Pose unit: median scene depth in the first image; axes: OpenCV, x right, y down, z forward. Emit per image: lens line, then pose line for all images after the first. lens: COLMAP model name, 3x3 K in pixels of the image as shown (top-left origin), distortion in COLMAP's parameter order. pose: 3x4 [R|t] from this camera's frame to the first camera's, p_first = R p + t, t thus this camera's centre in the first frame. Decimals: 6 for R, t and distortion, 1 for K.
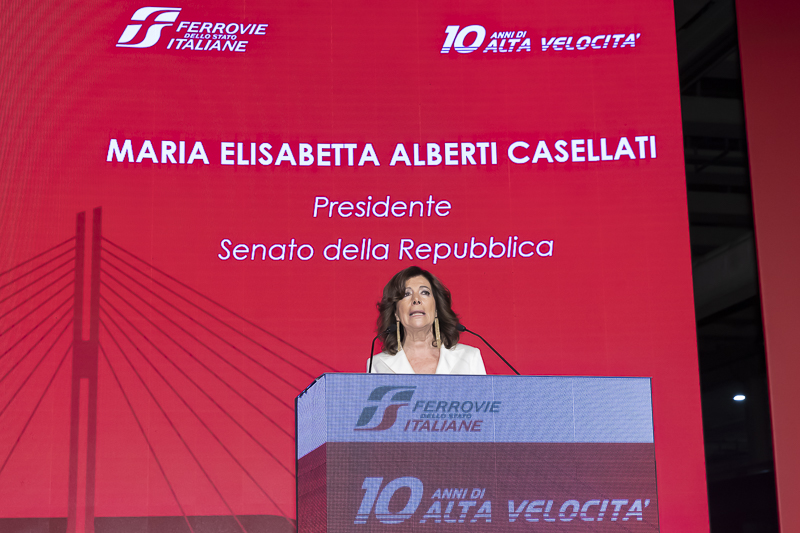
lens RADIAL K [[1339.5, 0, 400.0], [0, 1339.5, 266.5], [0, 0, 1]] dist [0.035301, 0.037713]
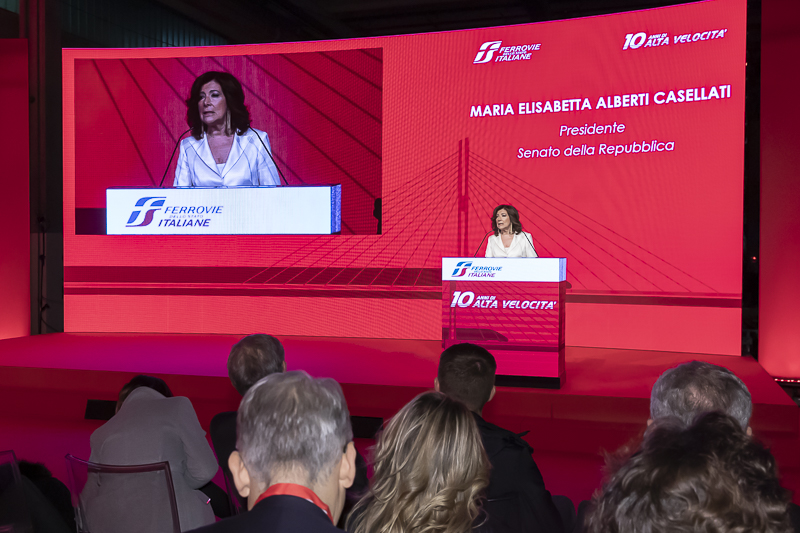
lens RADIAL K [[723.7, 0, 400.0], [0, 723.7, 266.5], [0, 0, 1]] dist [-0.002279, 0.000962]
pose [[0.885855, 0.030929, -0.462931, 0.257717], [0.082030, 0.971616, 0.221886, -0.113028], [0.456654, -0.234533, 0.858173, -0.187518]]
